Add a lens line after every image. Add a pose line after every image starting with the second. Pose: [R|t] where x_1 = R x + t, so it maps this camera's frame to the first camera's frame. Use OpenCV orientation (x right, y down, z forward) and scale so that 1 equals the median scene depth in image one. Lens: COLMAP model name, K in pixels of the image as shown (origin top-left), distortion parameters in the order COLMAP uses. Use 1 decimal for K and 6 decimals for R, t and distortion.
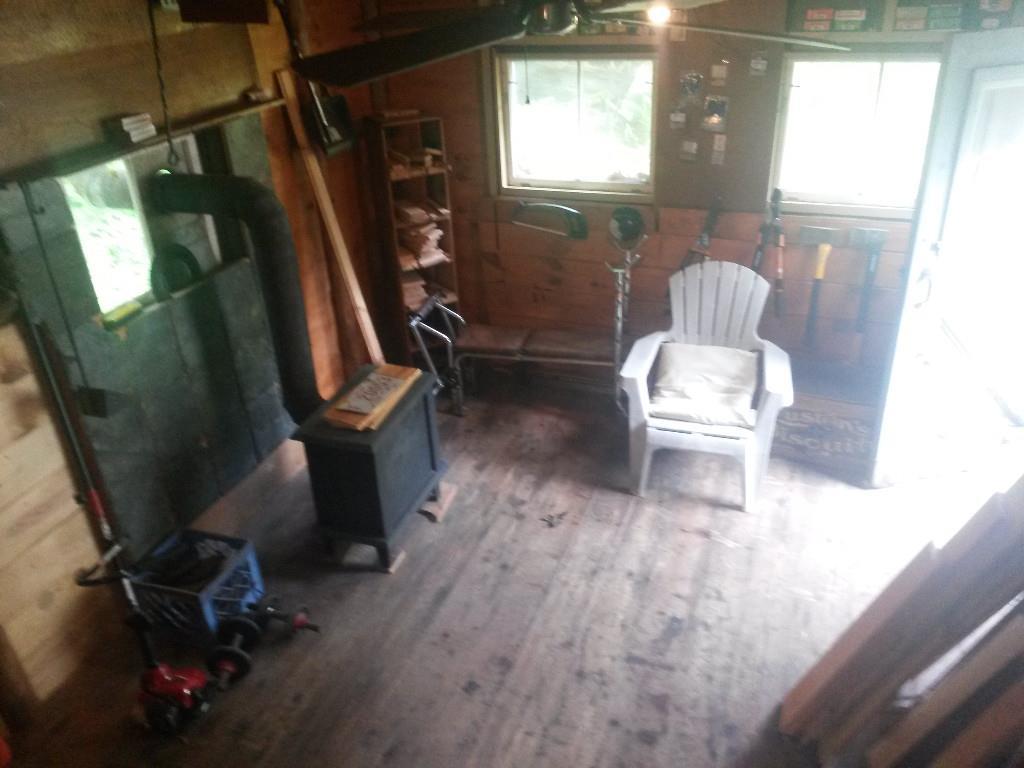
lens RADIAL K [[843.0, 0, 512.6], [0, 843.0, 386.2], [0, 0, 1]] dist [0.090430, -0.124973]
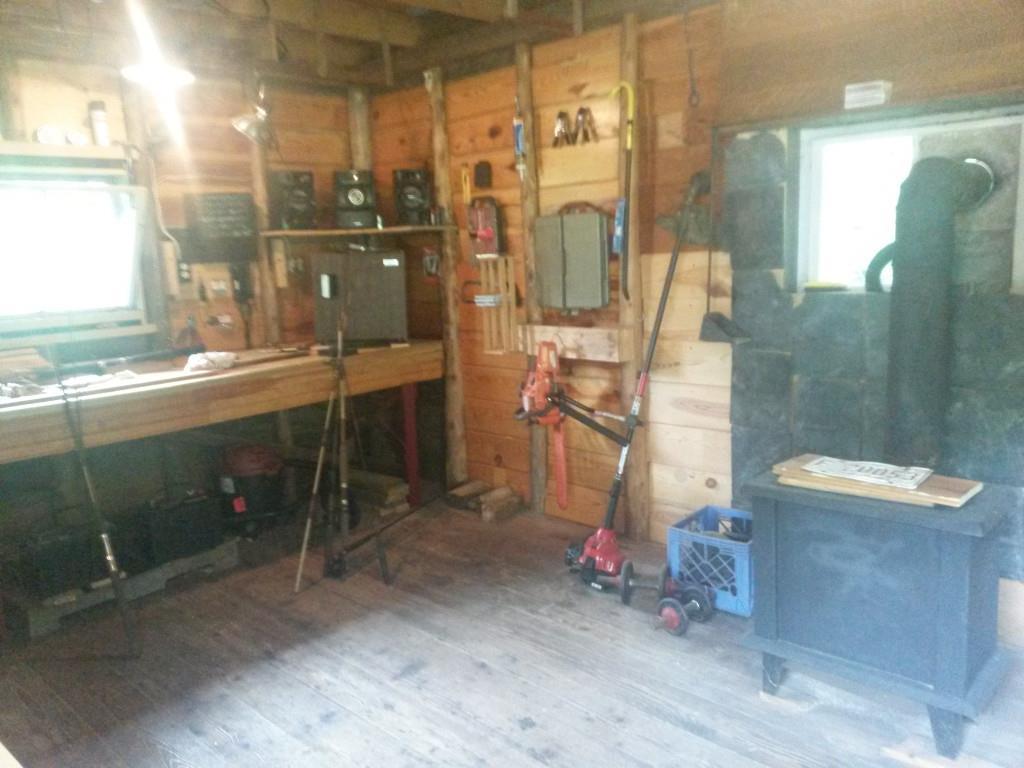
lens RADIAL K [[843.0, 0, 510.8], [0, 843.0, 383.9], [0, 0, 1]] dist [0.090430, -0.124973]
pose [[-0.410824, 0.213300, -0.886412, 0.593151], [-0.363176, 0.853494, 0.373700, -0.224645], [0.836258, 0.475448, -0.273170, 0.999558]]
